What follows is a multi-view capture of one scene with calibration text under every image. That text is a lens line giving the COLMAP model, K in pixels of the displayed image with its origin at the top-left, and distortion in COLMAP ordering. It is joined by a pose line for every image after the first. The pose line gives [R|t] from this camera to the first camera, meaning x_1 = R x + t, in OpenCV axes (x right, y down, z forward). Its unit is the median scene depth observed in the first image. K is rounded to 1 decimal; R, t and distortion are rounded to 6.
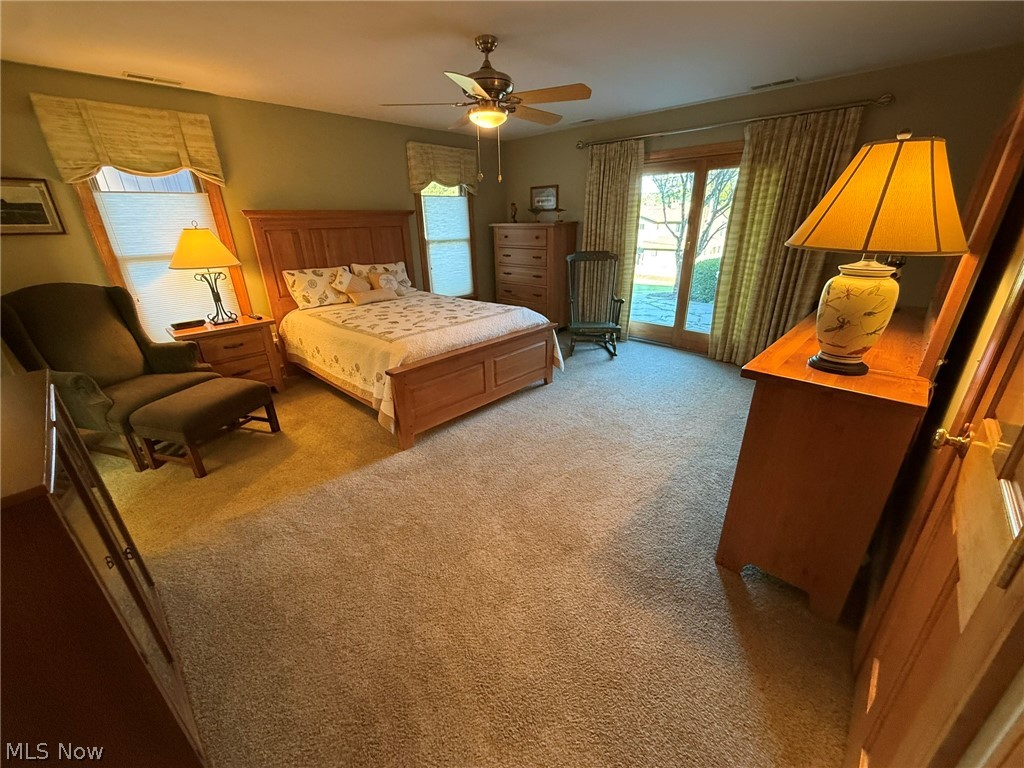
lens RADIAL K [[406.7, 0, 510.1], [0, 406.7, 384.2], [0, 0, 1]] dist [0.000029, -0.000659]
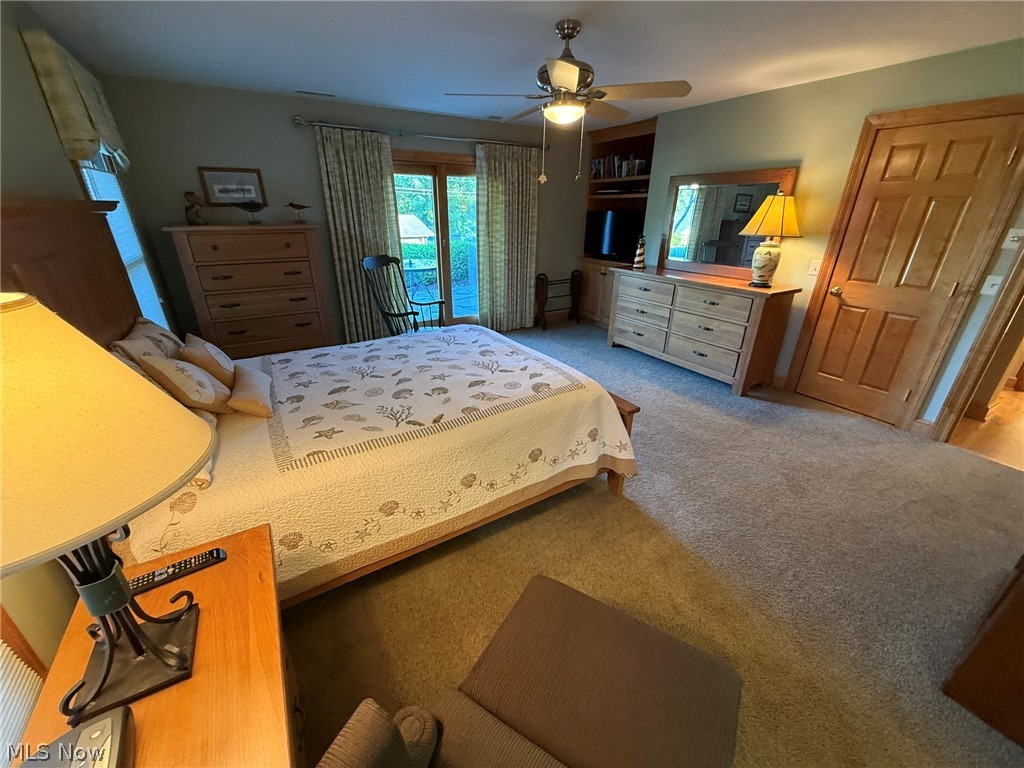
lens RADIAL K [[406.7, 0, 510.1], [0, 406.7, 384.2], [0, 0, 1]] dist [0.000029, -0.000659]
pose [[0.238691, -0.367708, 0.898787, -0.719905], [0.358719, 0.893464, 0.270265, -0.255539], [-0.902412, 0.257902, 0.345166, 0.611477]]
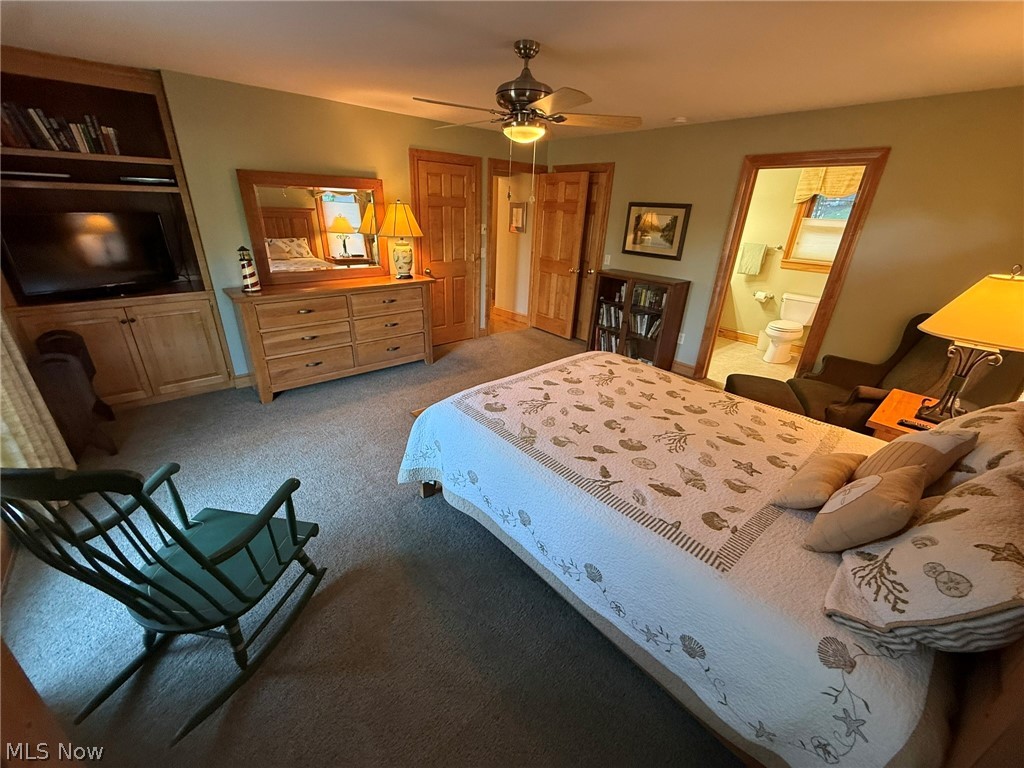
lens RADIAL K [[406.7, 0, 510.1], [0, 406.7, 384.2], [0, 0, 1]] dist [0.000029, -0.000659]
pose [[-0.996945, -0.044584, 0.064129, -0.067103], [0.014768, 0.698660, 0.715302, -0.583188], [-0.076695, 0.714064, -0.695867, 1.305623]]
